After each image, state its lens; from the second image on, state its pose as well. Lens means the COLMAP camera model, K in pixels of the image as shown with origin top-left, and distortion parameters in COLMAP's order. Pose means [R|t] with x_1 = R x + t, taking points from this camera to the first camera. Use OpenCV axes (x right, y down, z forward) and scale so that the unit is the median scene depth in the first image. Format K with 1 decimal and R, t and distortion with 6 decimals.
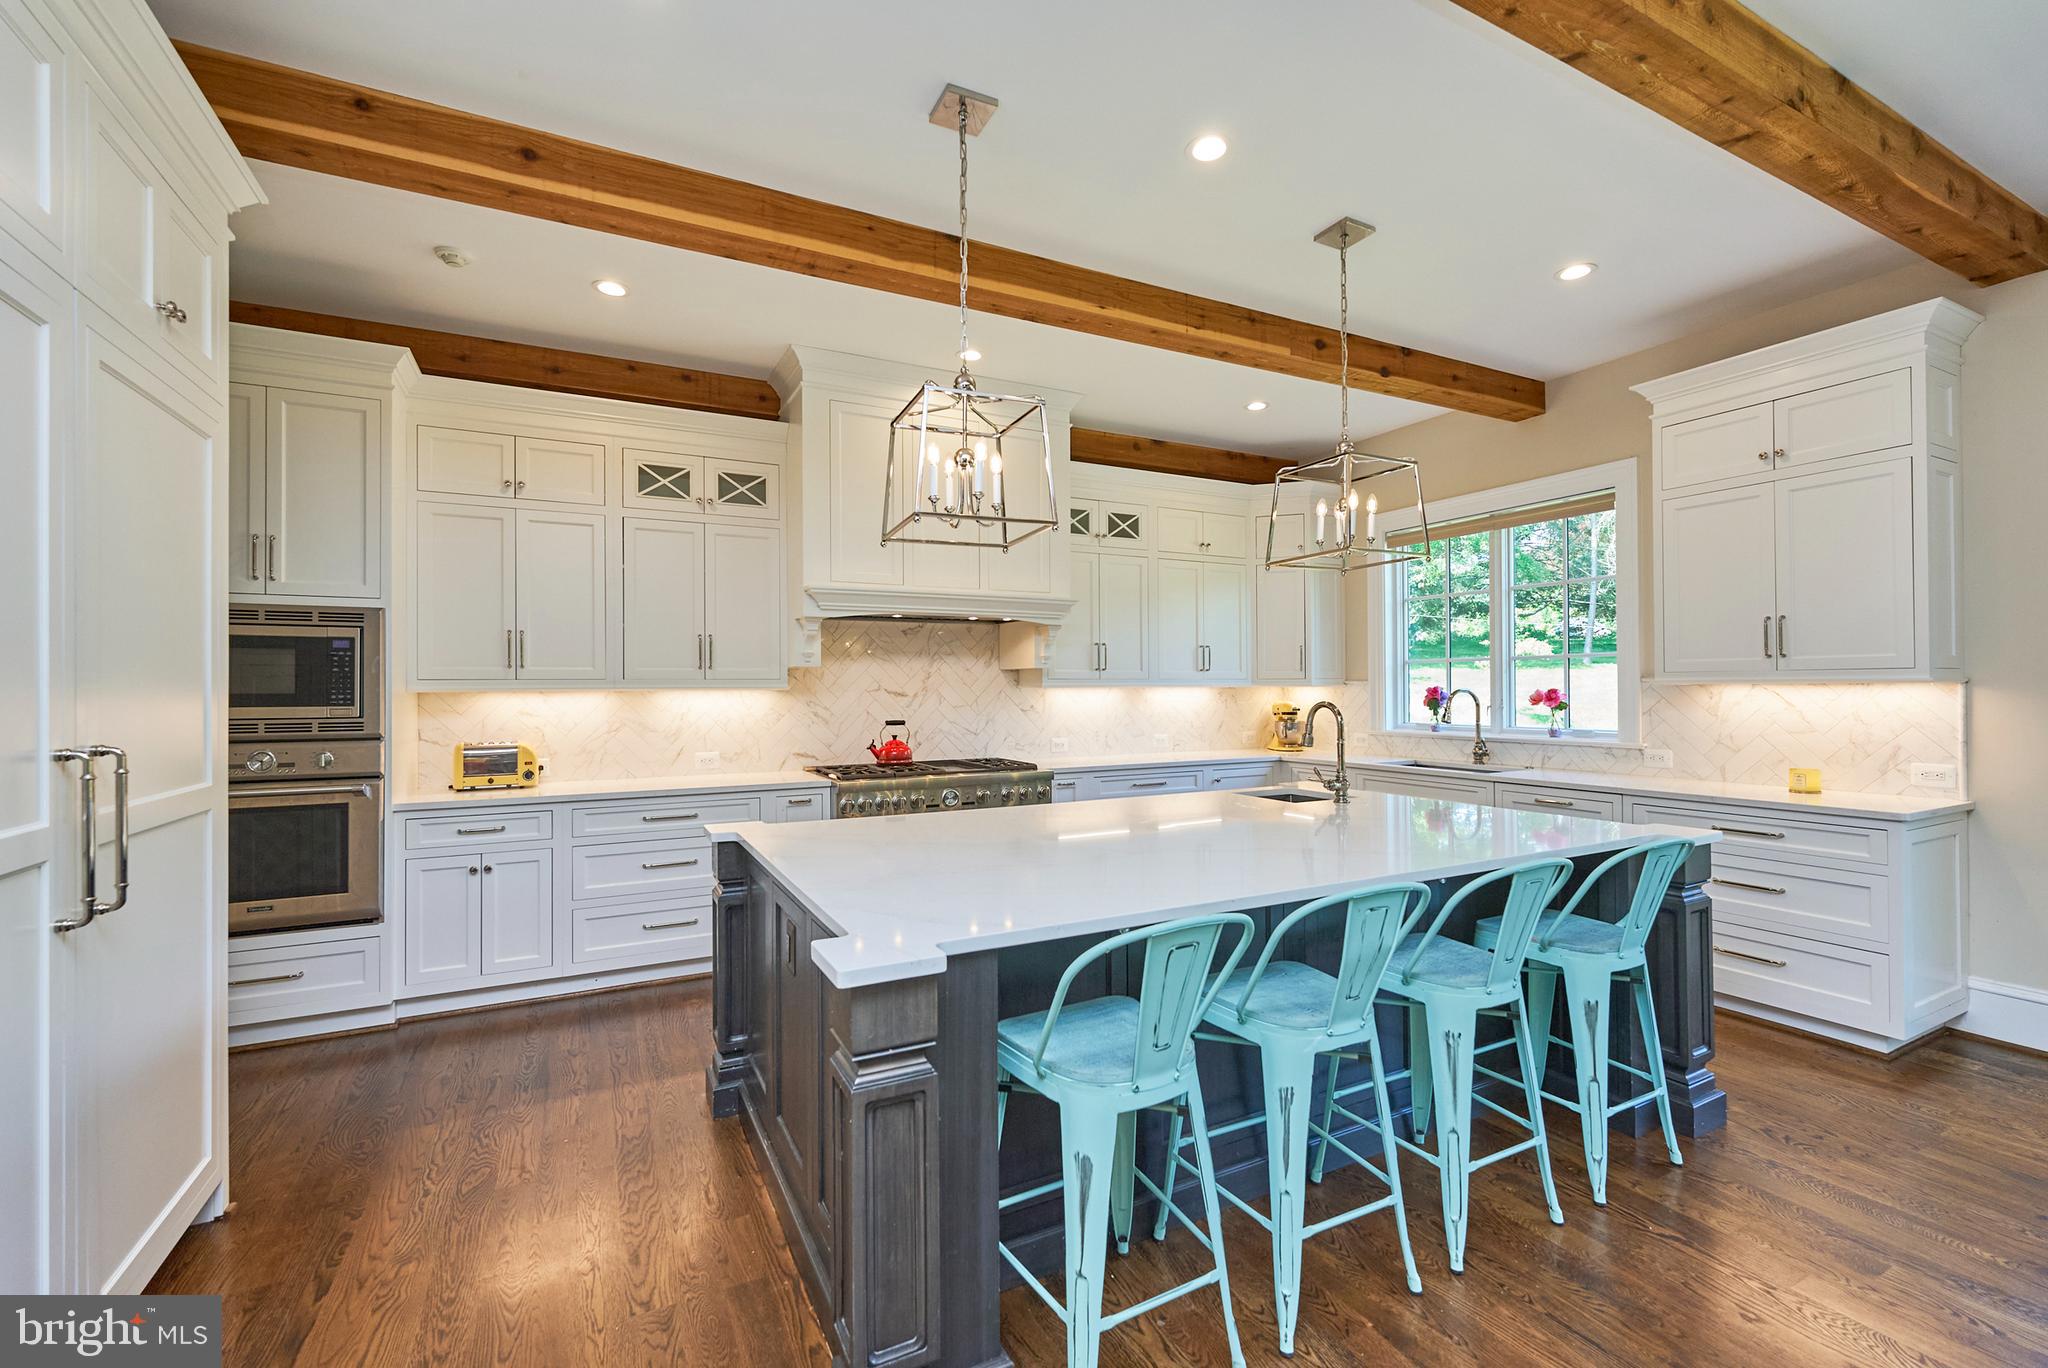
lens RADIAL K [[865.3, 0, 1024.0], [0, 865.3, 684.0], [0, 0, 1]] dist [-0.000670, -0.000092]
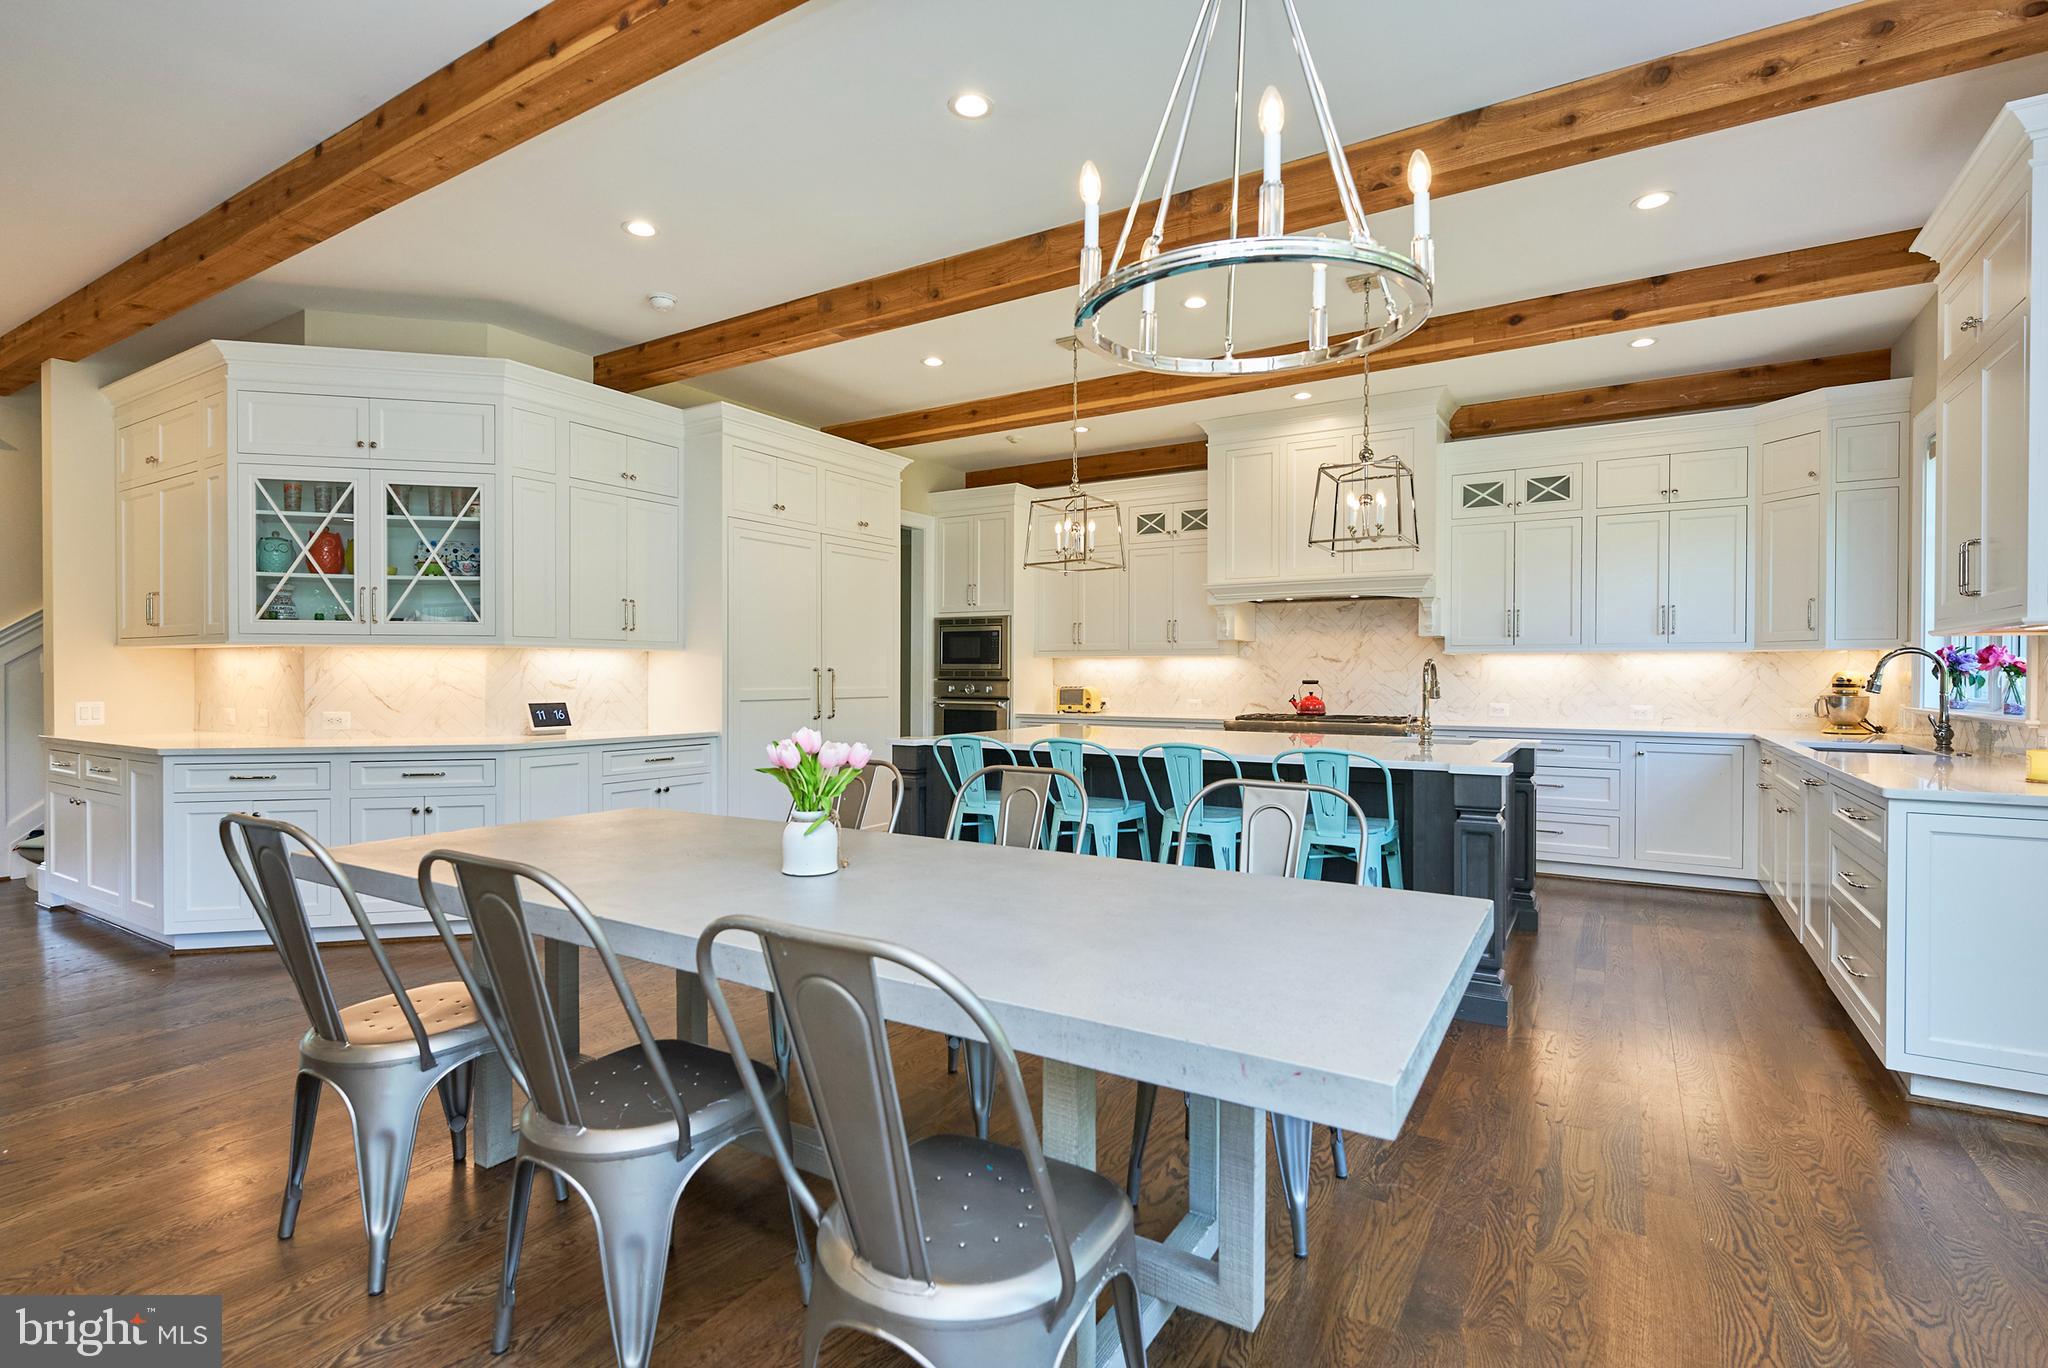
lens RADIAL K [[965.3, 0, 1024.0], [0, 965.3, 684.0], [0, 0, 1]] dist [-0.000554, 0.000042]
pose [[0.512253, 0.018382, -0.858638, 0.961138], [0.001446, 0.999751, 0.022266, 0.017134], [0.858834, -0.012648, 0.512098, -0.098135]]
